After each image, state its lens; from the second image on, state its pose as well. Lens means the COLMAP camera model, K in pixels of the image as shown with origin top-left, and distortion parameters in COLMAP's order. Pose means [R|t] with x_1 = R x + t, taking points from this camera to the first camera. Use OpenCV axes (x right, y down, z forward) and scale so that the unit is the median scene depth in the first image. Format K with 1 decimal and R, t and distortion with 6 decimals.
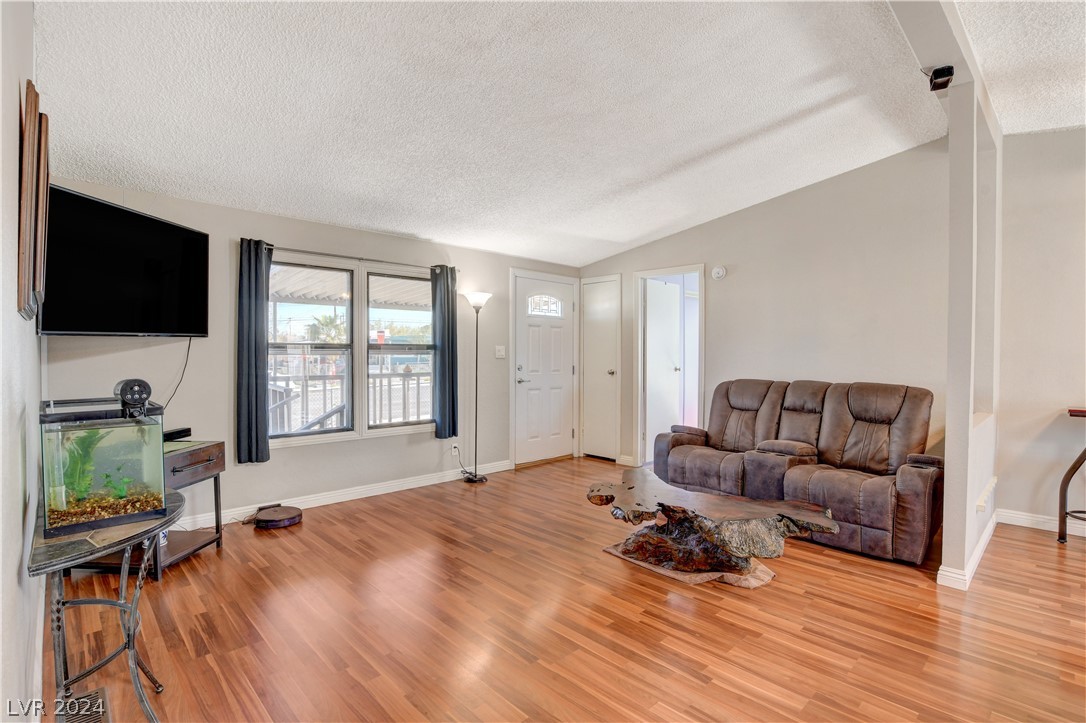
lens RADIAL K [[519.6, 0, 542.0], [0, 519.6, 363.6], [0, 0, 1]] dist [-0.028787, 0.001790]
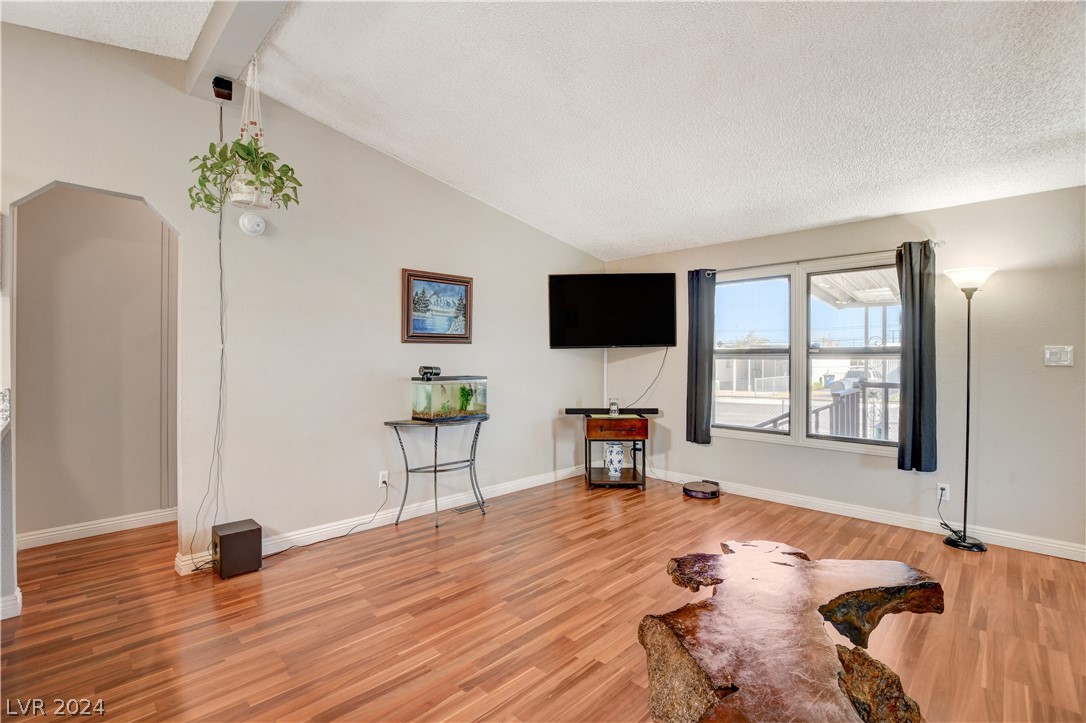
lens RADIAL K [[488.4, 0, 539.4], [0, 488.4, 358.4], [0, 0, 1]] dist [-0.028436, 0.000429]
pose [[0.029752, -0.002153, -0.999555, 0.546523], [-0.022855, 0.999735, -0.002834, -0.005032], [0.999296, 0.022929, 0.029695, 0.482809]]
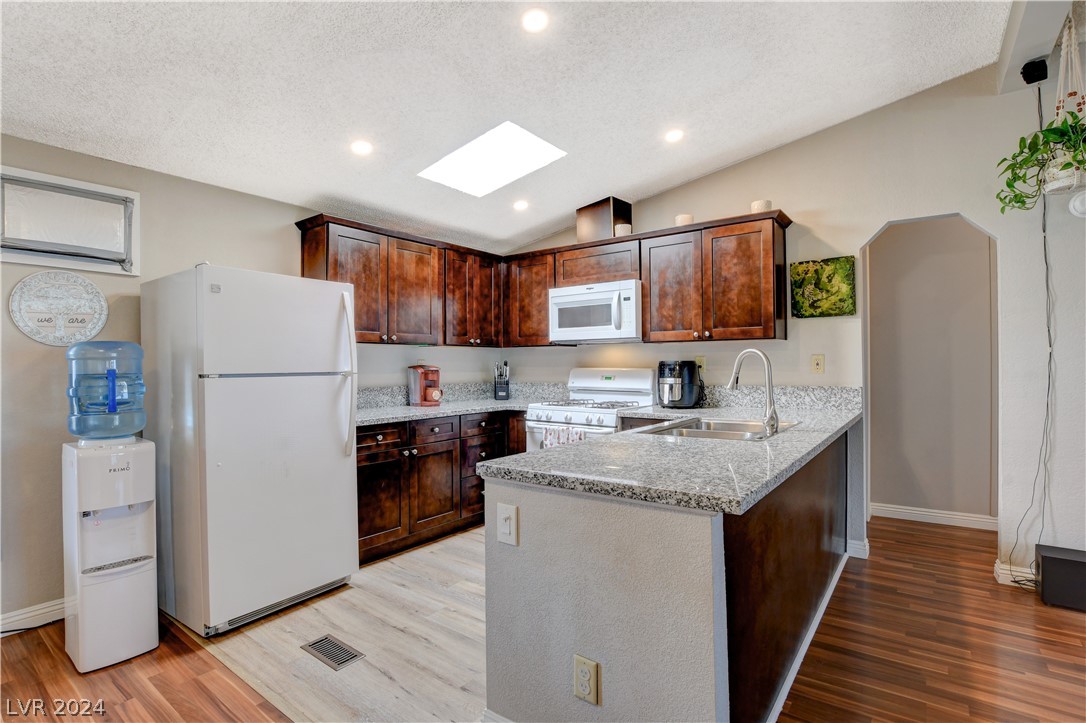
lens RADIAL K [[519.6, 0, 542.0], [0, 519.6, 363.6], [0, 0, 1]] dist [-0.028787, 0.001790]
pose [[-0.986311, 0.001893, -0.164887, 0.596934], [-0.000676, 0.999879, 0.015526, -0.005487], [0.164897, 0.015425, -0.986190, 0.579626]]
